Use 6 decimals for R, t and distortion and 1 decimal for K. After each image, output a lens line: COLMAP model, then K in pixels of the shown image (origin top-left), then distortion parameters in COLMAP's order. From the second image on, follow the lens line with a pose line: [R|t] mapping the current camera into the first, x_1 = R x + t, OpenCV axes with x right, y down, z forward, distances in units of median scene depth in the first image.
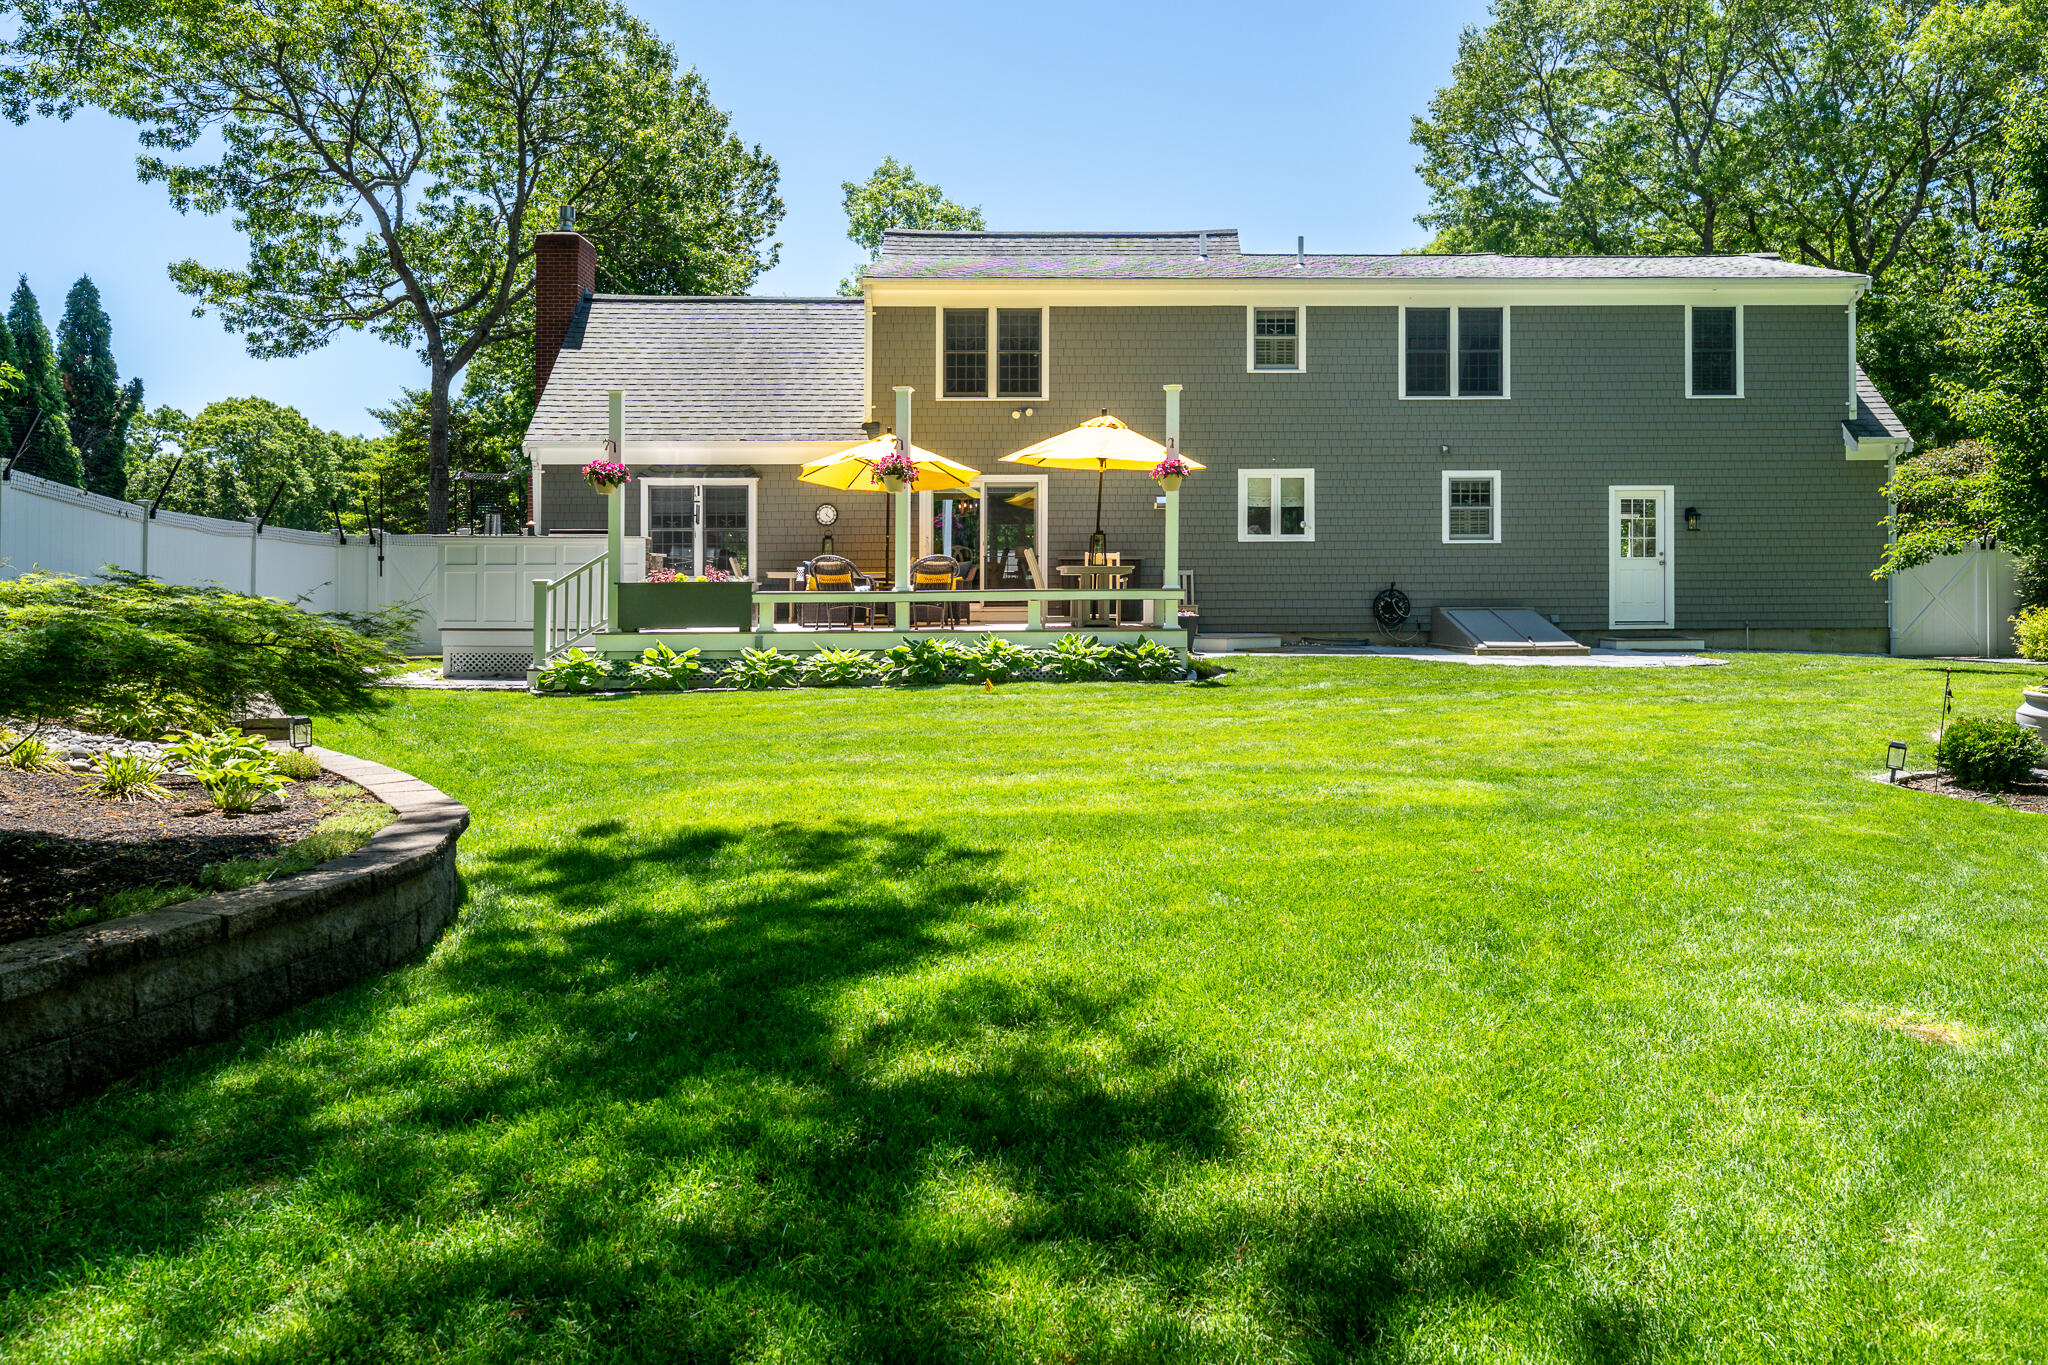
lens RADIAL K [[1370.8, 0, 1025.1], [0, 1370.8, 621.4], [0, 0, 1]] dist [0.001750, -0.000460]
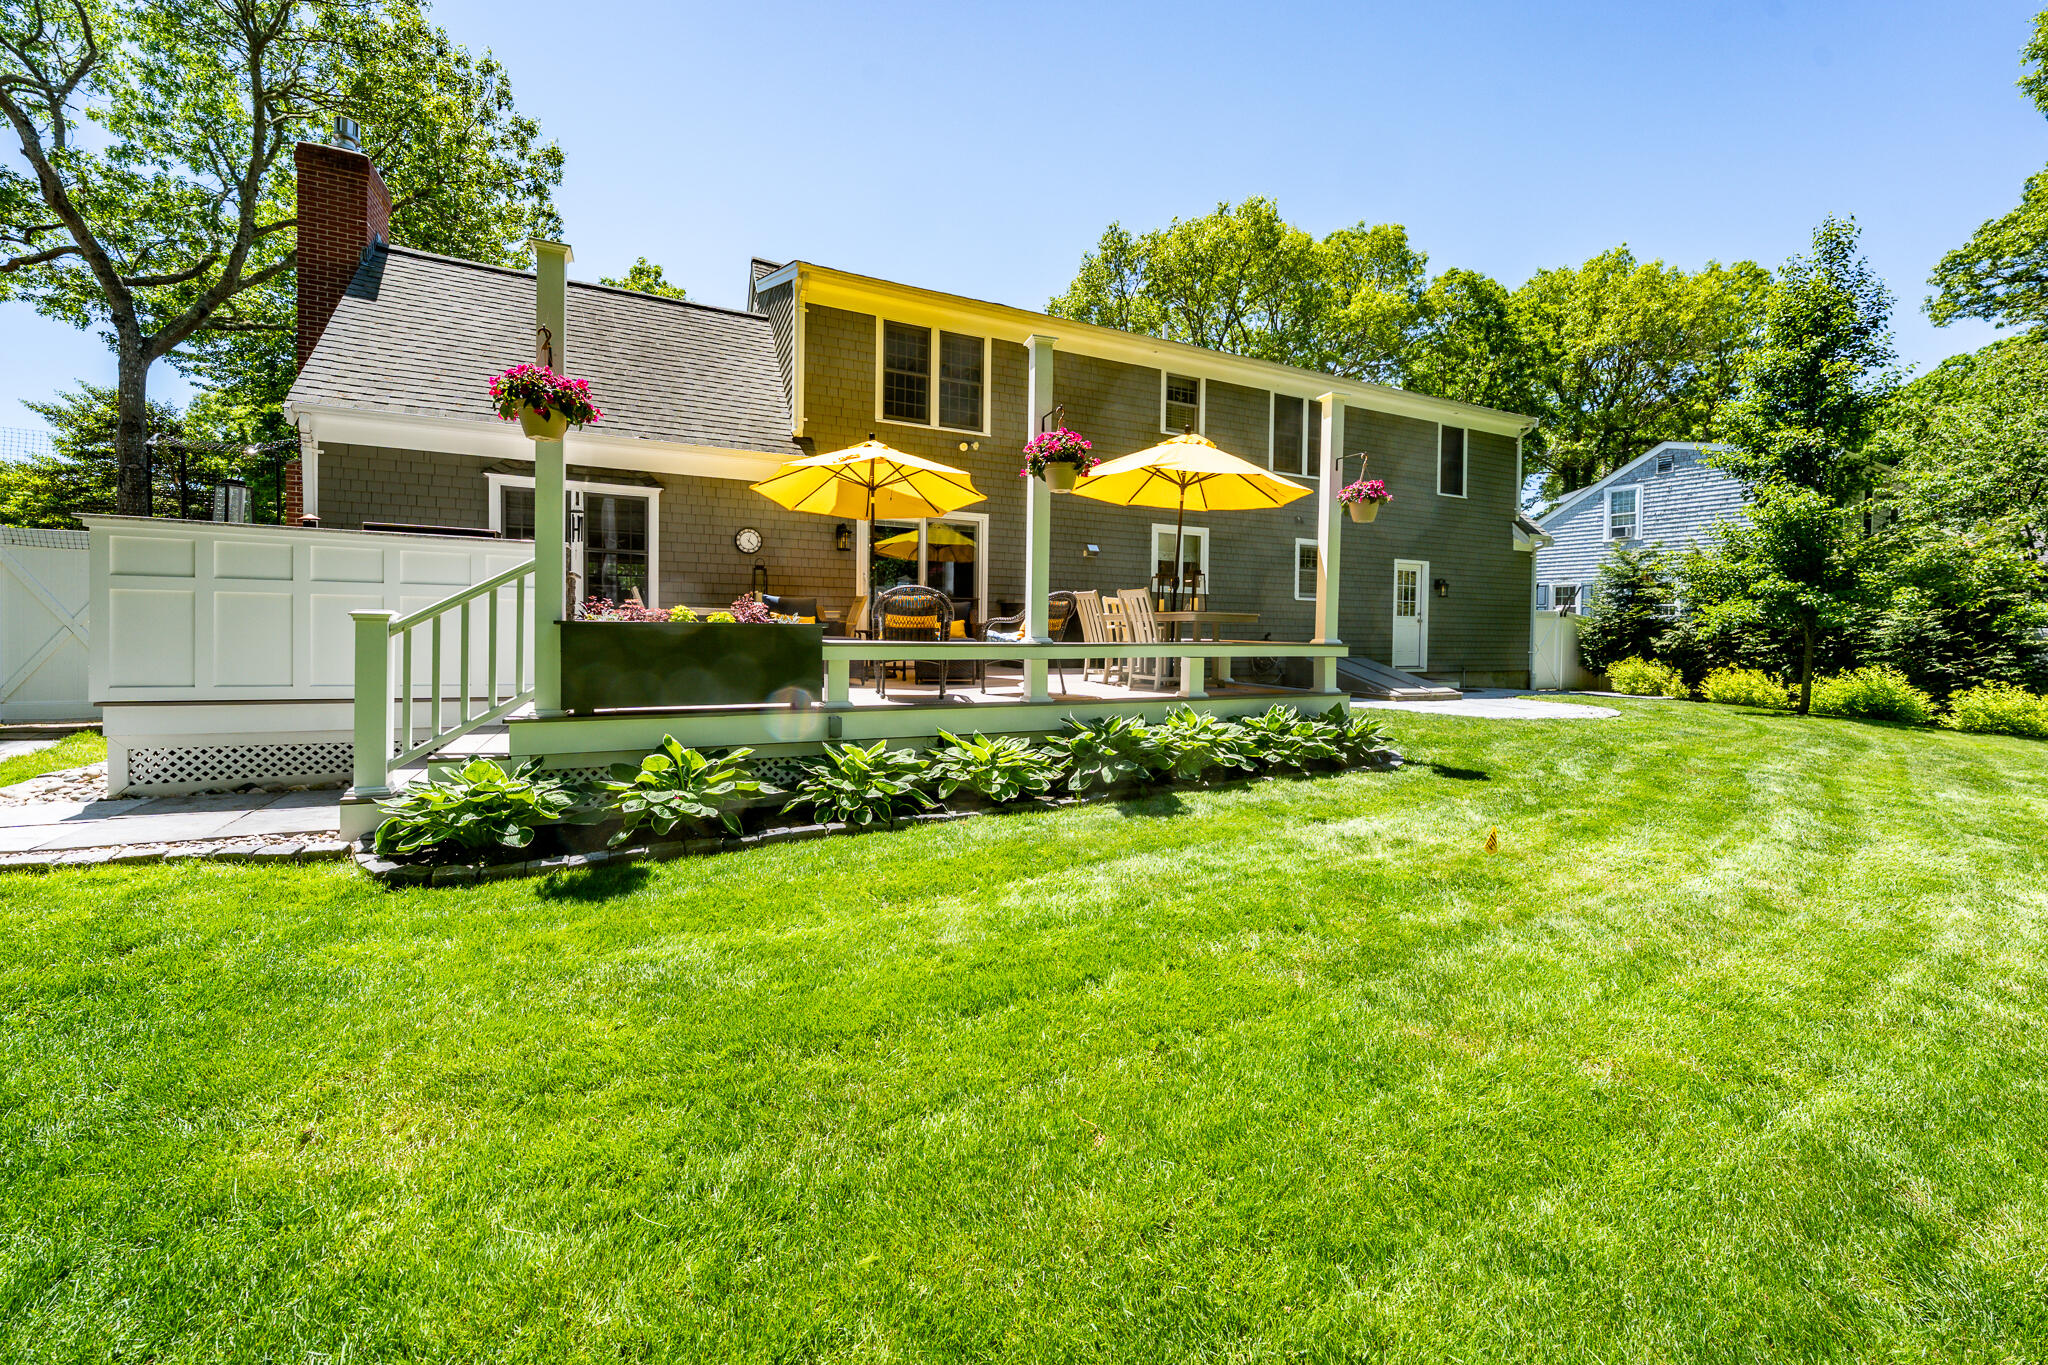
lens RADIAL K [[790.5, 0, 1013.9], [0, 790.5, 660.1], [0, 0, 1]] dist [-0.000462, 0.000209]
pose [[0.911957, 0.003273, 0.410273, -0.192251], [-0.011857, 0.999761, 0.018379, -0.015173], [-0.410114, -0.021625, 0.911778, 0.482239]]
